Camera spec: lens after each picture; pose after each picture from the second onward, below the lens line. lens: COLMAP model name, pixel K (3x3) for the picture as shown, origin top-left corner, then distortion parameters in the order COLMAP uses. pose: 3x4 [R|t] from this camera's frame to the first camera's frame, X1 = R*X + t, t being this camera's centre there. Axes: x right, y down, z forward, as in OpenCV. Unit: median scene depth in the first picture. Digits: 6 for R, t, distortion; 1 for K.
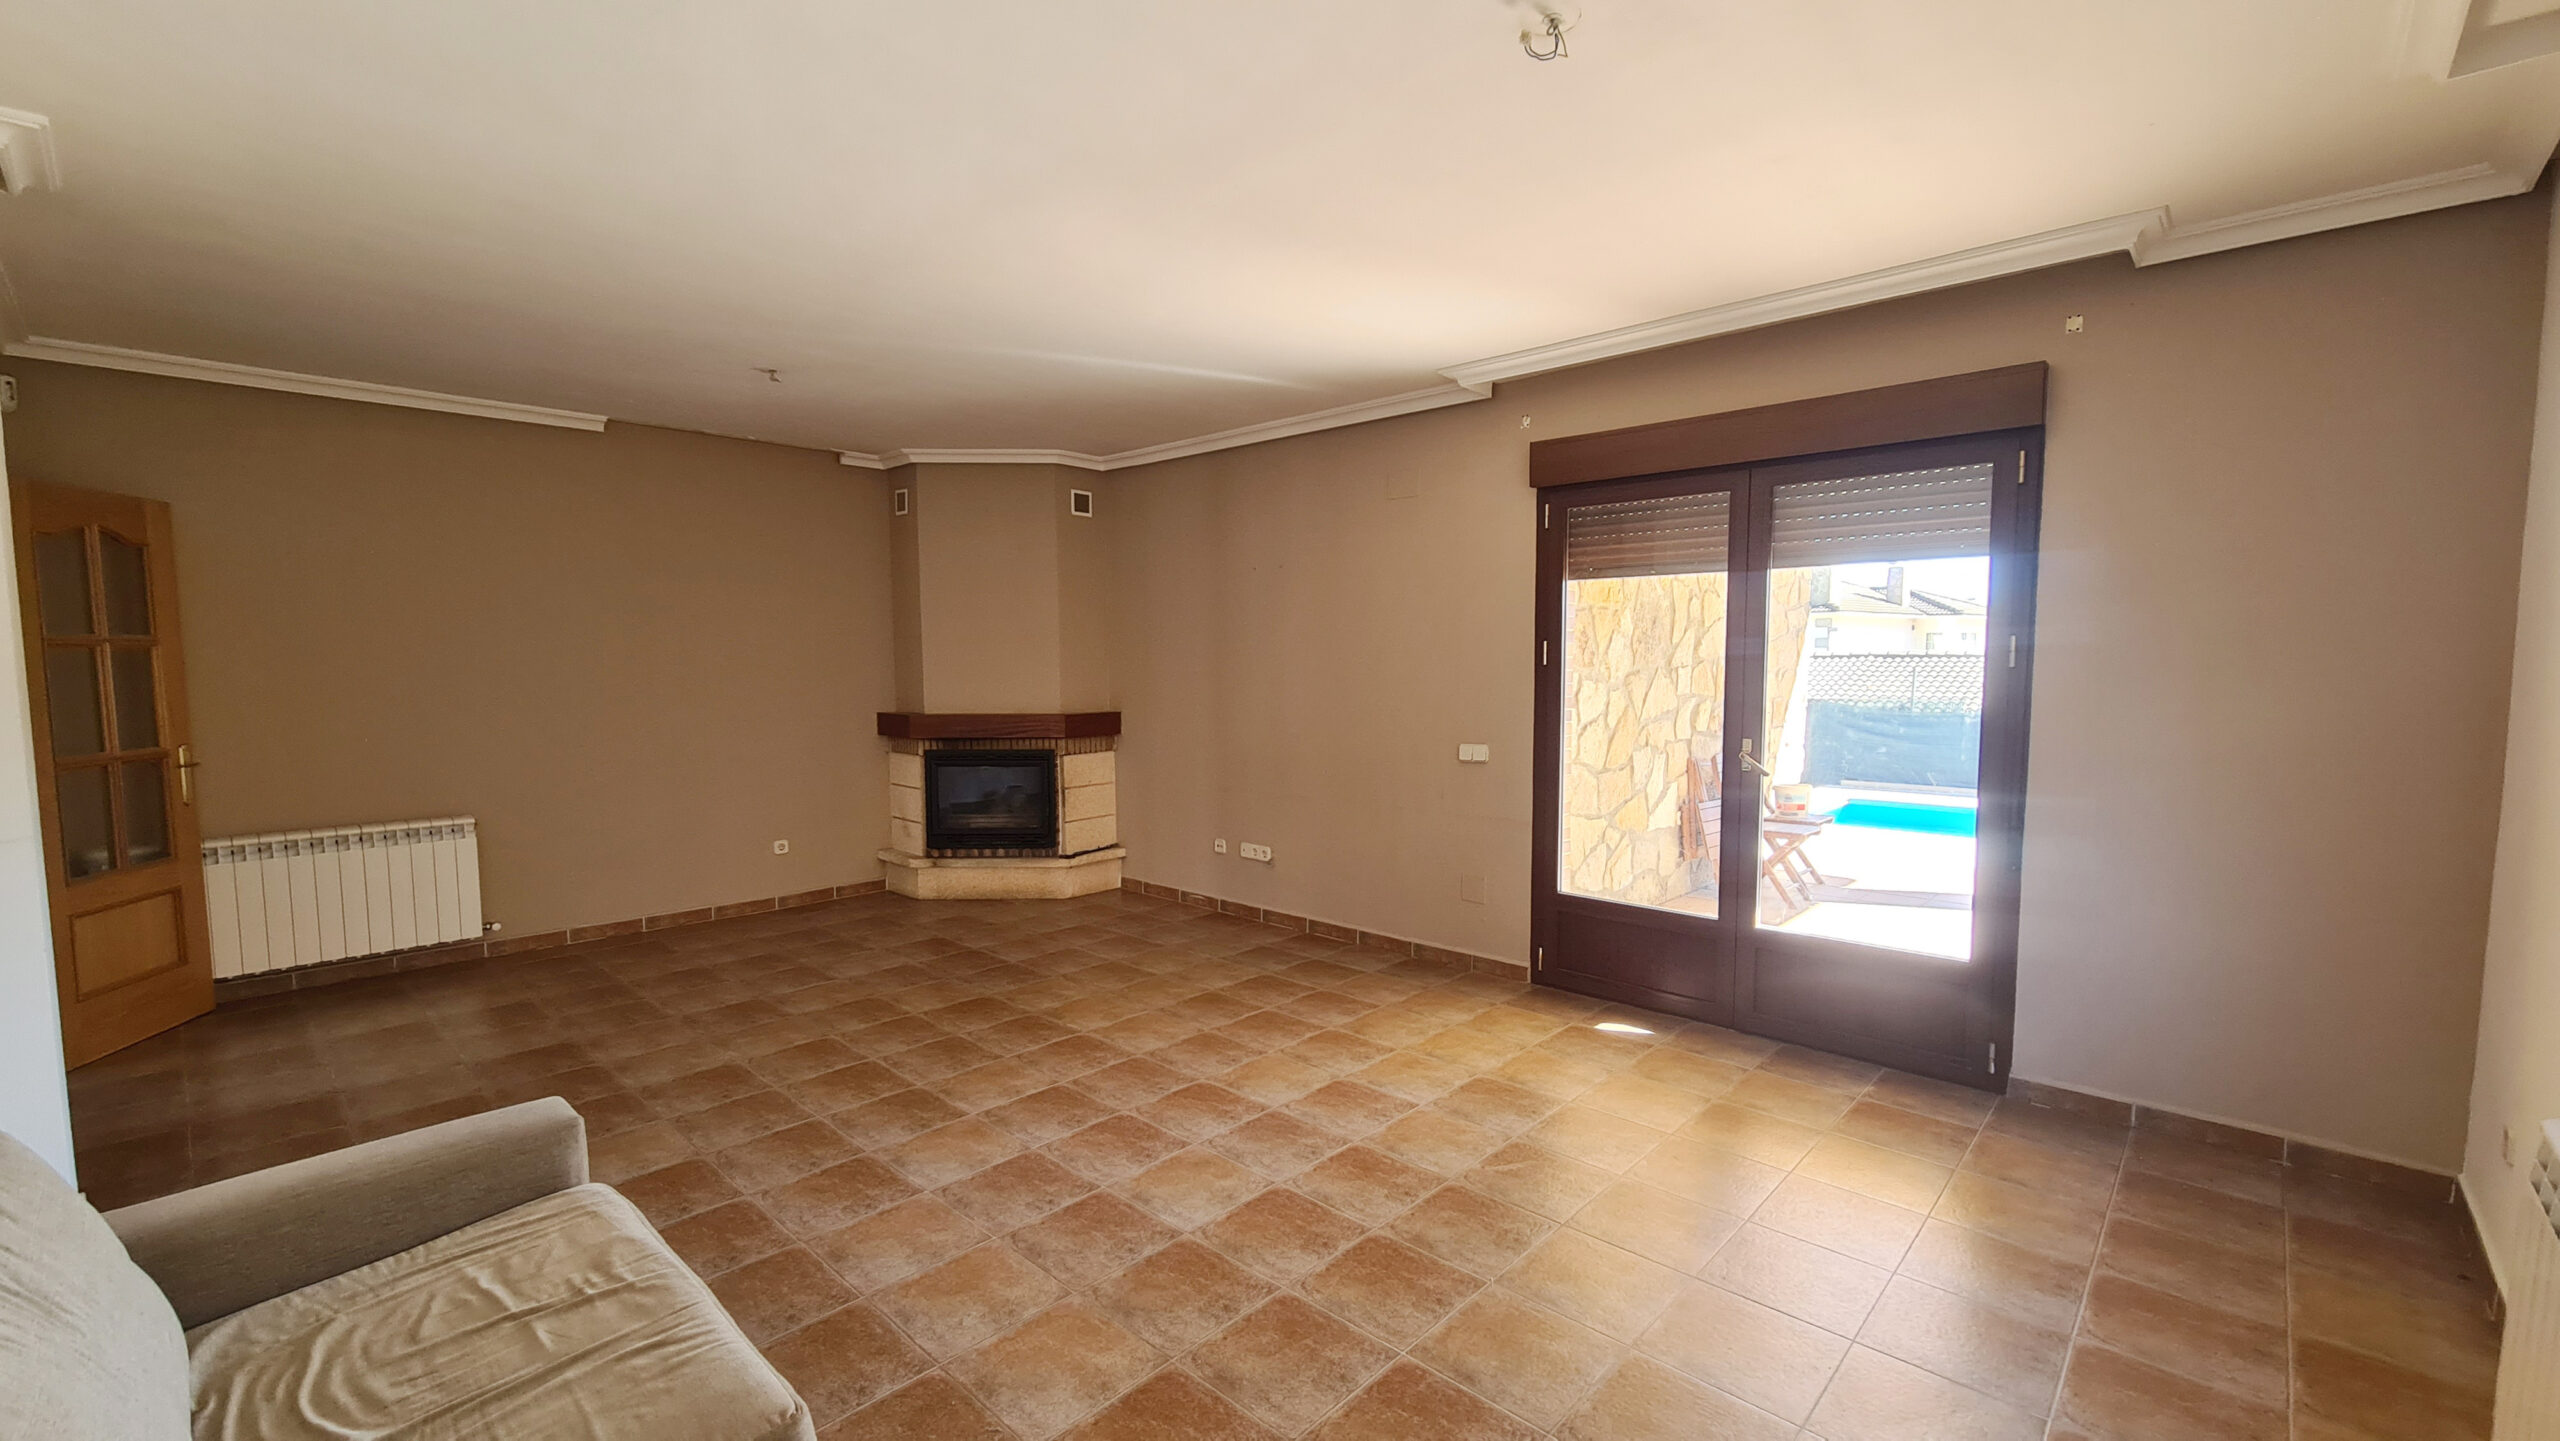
lens RADIAL K [[1050.3, 0, 1286.8], [0, 1050.3, 739.7], [0, 0, 1]] dist [-0.000242, -0.001065]
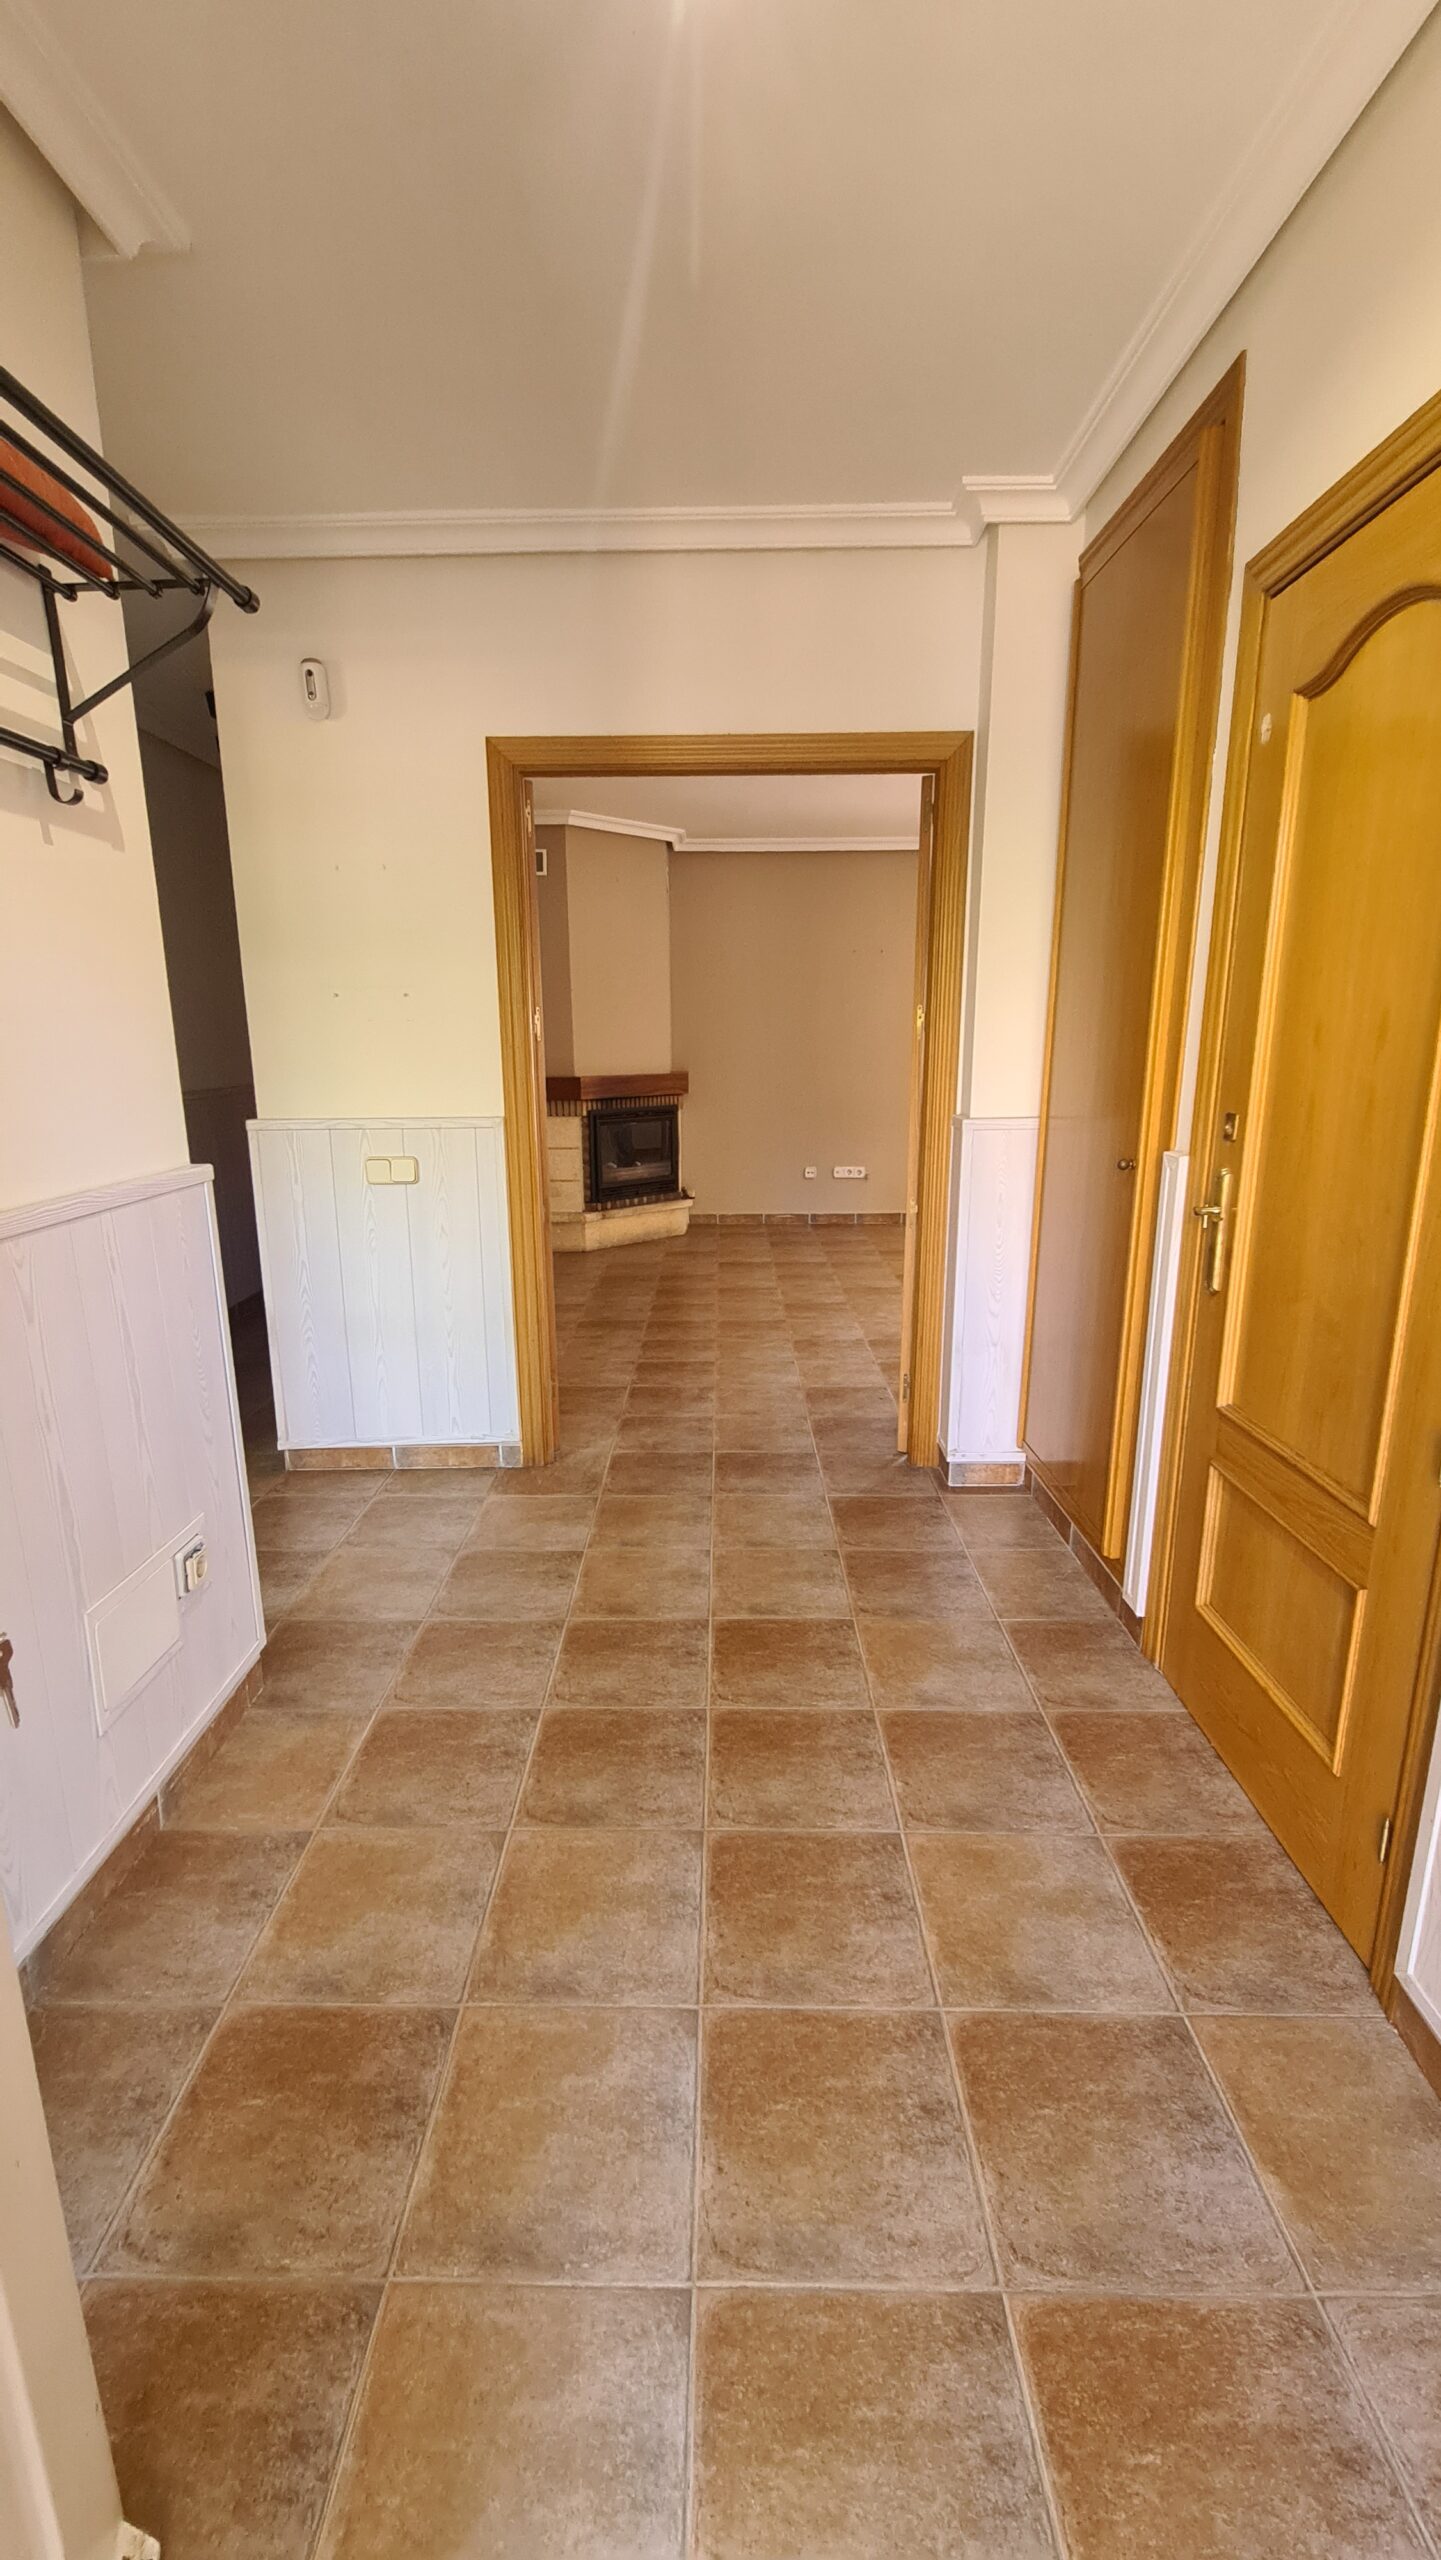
lens RADIAL K [[1050.3, 0, 699.9], [0, 1050.3, 1270.0], [0, 0, 1]] dist [-0.000242, -0.001065]
pose [[0.742800, -0.150672, 0.652339, -1.060236], [0.056740, 0.985010, 0.162901, 0.002192], [-0.667105, -0.083988, 0.740214, 0.135328]]
